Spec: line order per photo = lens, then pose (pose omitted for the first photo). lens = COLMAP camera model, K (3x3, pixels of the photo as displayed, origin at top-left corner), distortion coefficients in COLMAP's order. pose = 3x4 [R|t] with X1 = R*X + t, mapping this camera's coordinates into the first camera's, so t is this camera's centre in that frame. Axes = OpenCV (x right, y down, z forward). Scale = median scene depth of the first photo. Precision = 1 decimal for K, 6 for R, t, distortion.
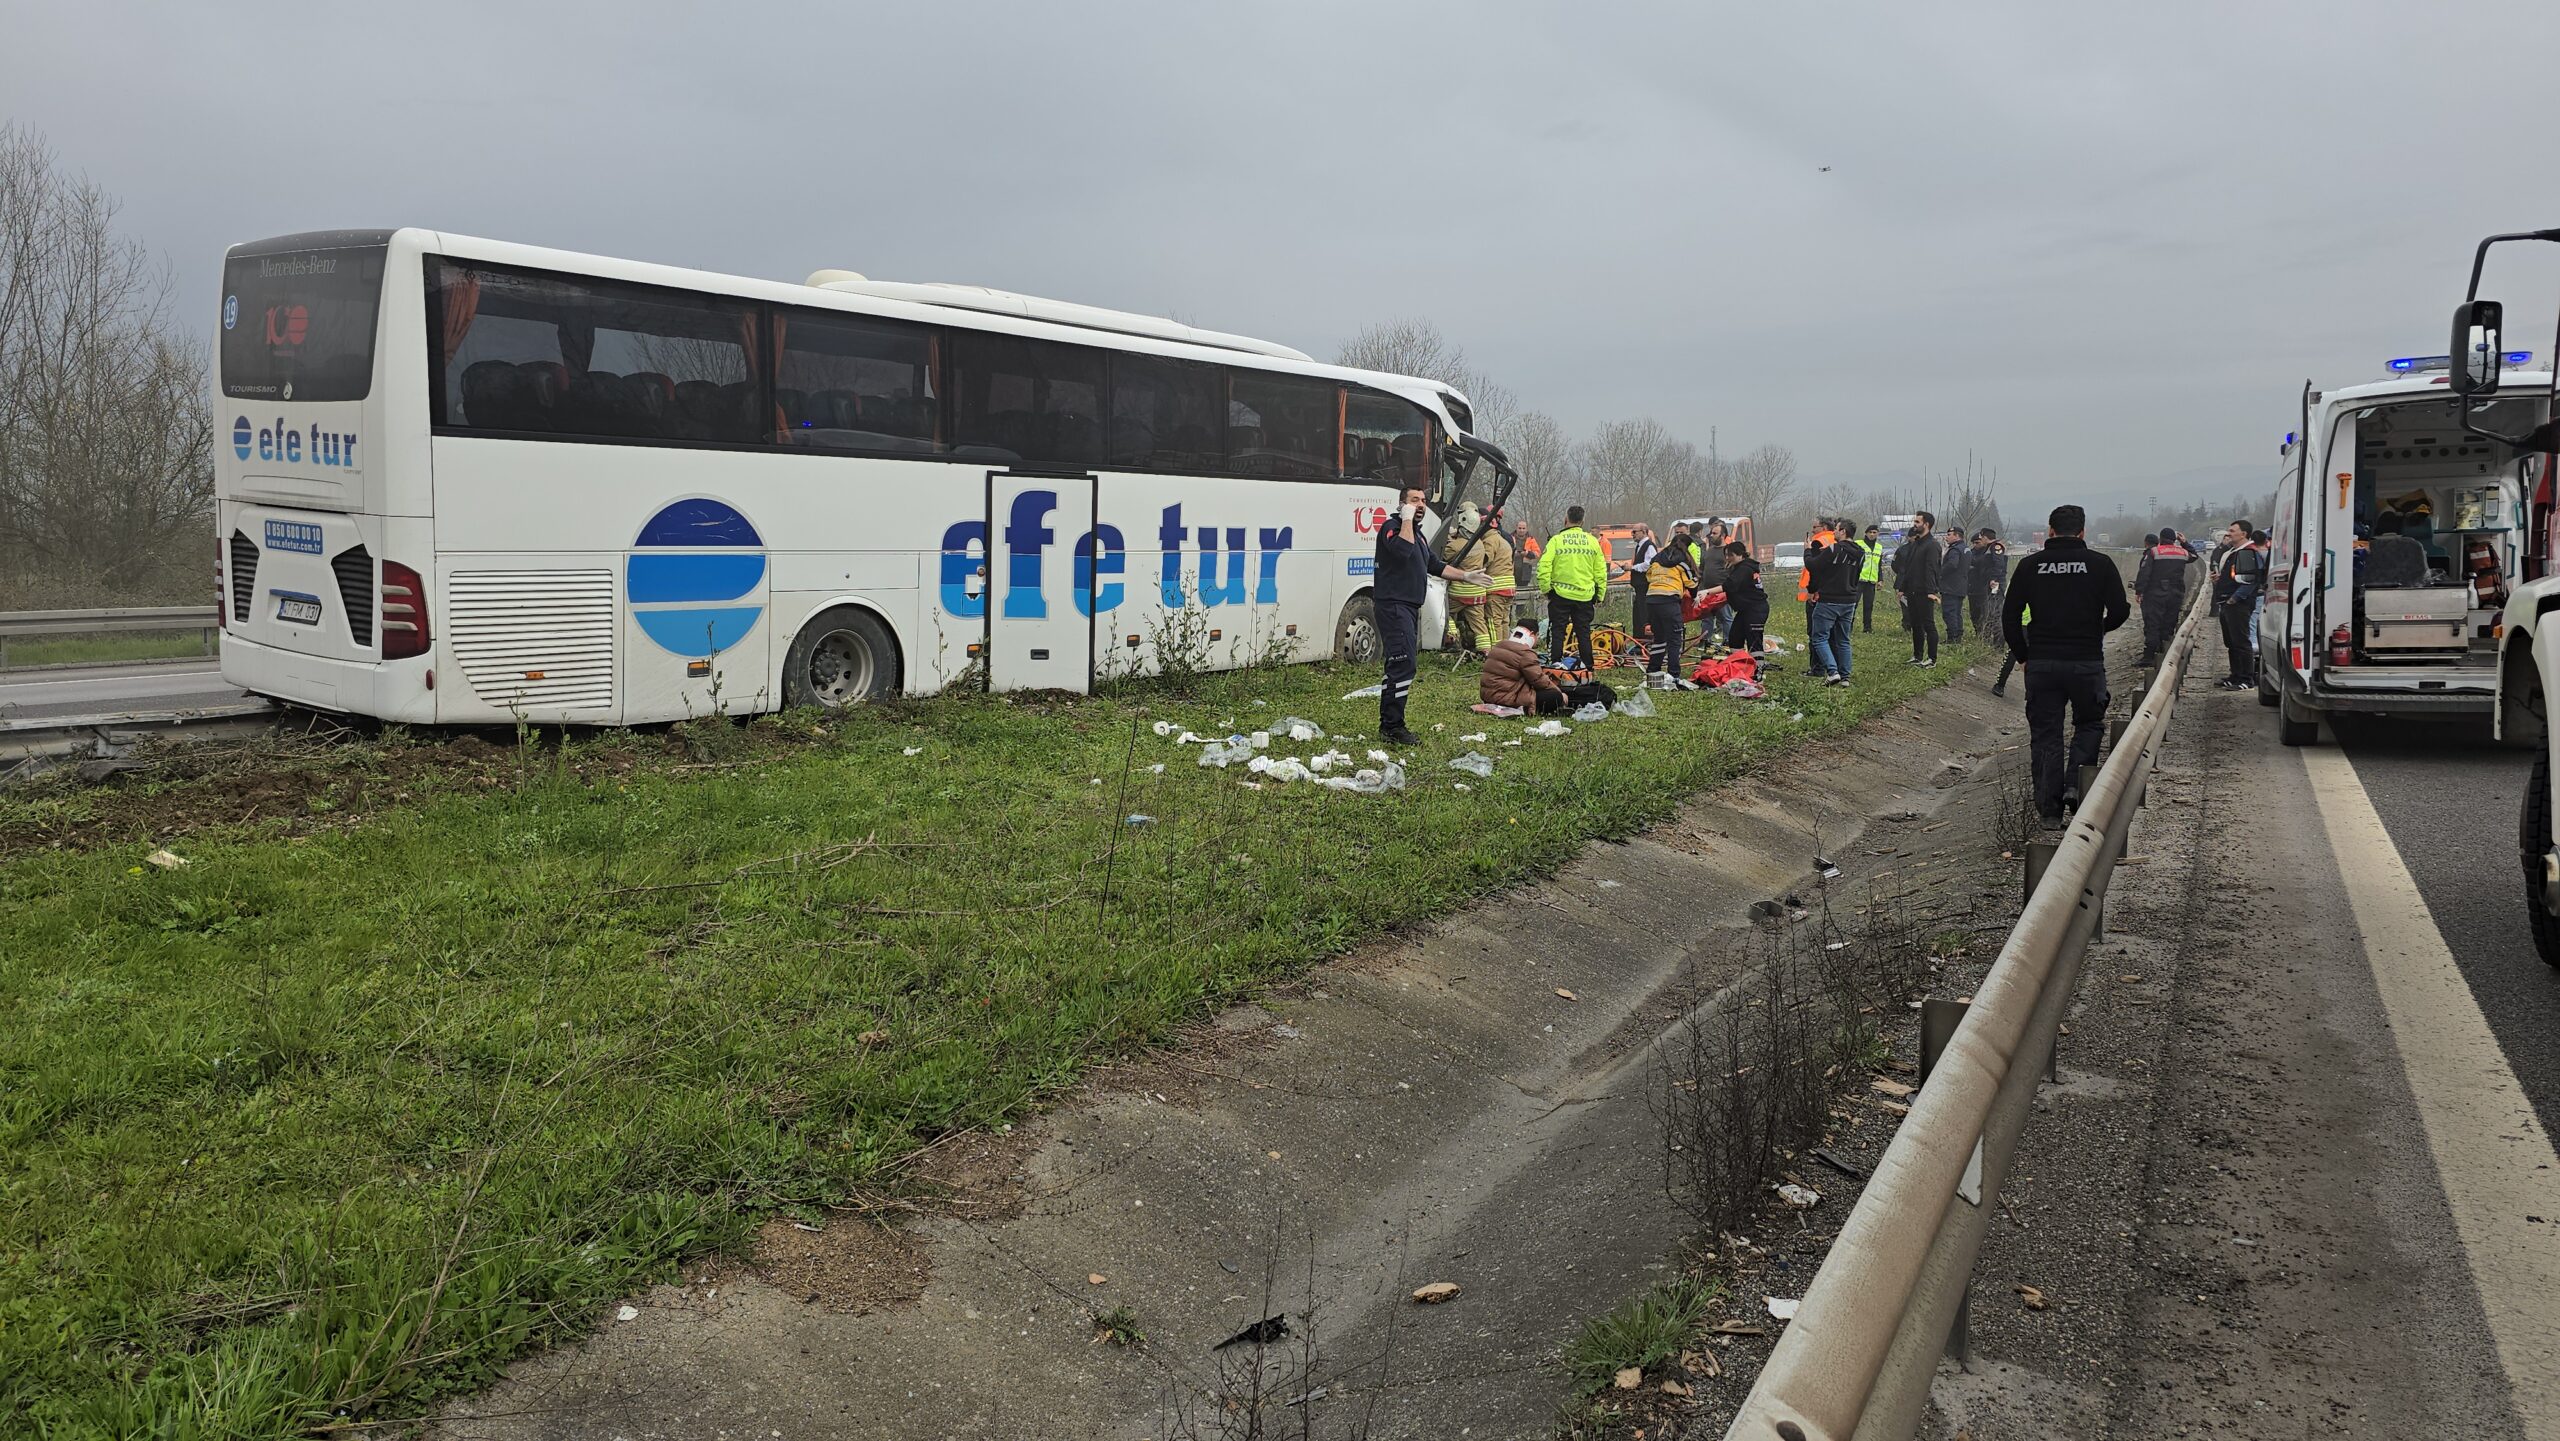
lens RADIAL K [[1709.9, 0, 1290.1], [0, 1709.9, 720.4], [0, 0, 1]] dist [0.003758, 0.000945]
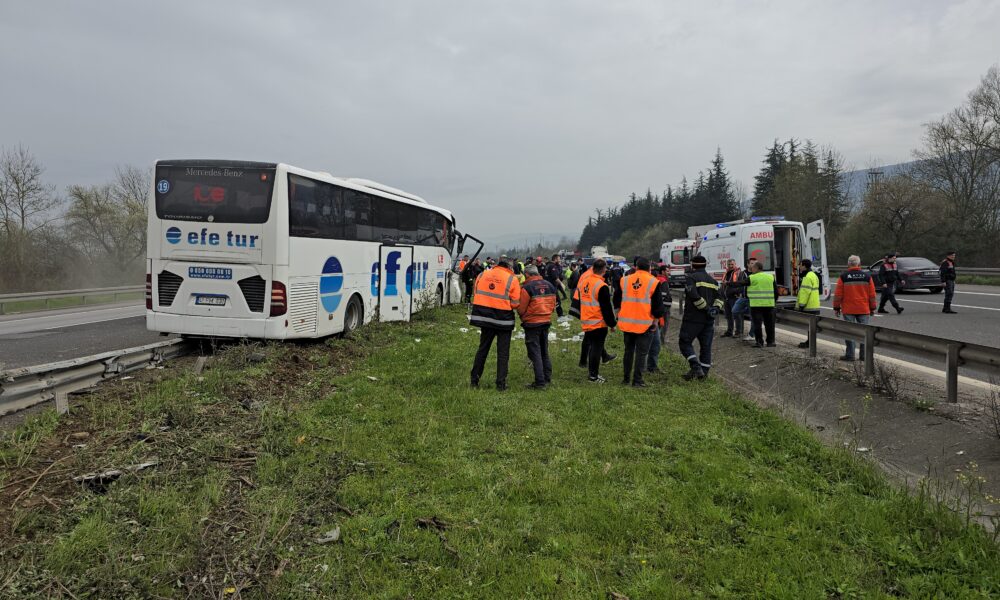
lens RADIAL K [[710.1, 0, 498.9], [0, 710.1, 304.5], [0, 0, 1]] dist [0.040187, -0.023415]
pose [[0.895420, -0.041662, 0.443269, -0.524754], [0.060853, 0.997721, -0.029150, 0.000473], [-0.441044, 0.053076, 0.895914, -0.143080]]
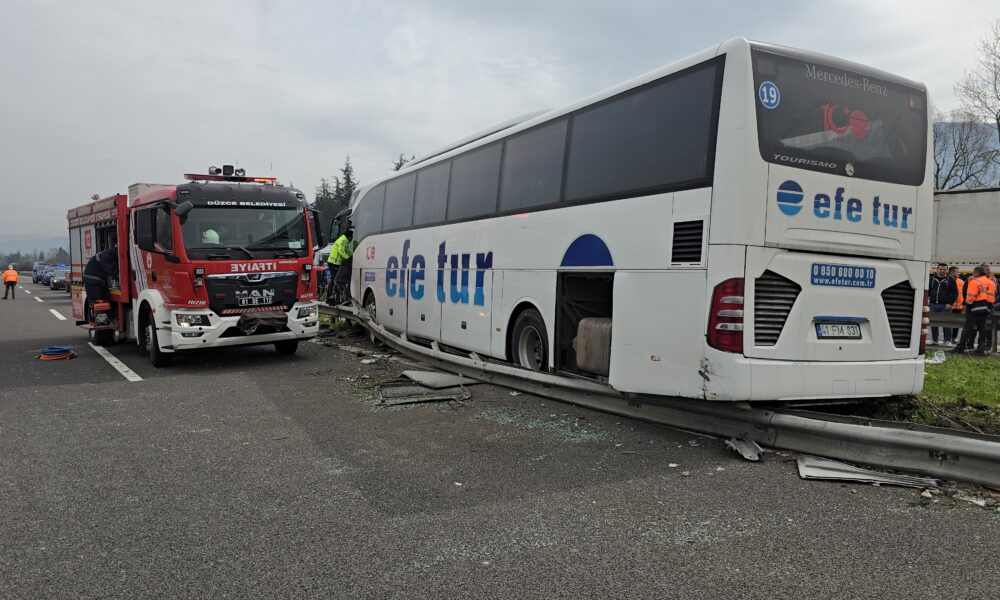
lens RADIAL K [[710.1, 0, 500.9], [0, 710.1, 294.8], [0, 0, 1]] dist [0.040187, -0.023415]
pose [[0.462287, -0.036679, 0.885972, -0.939982], [0.092927, 0.995646, -0.007268, -0.088302], [-0.881848, 0.085690, 0.463682, 0.760990]]
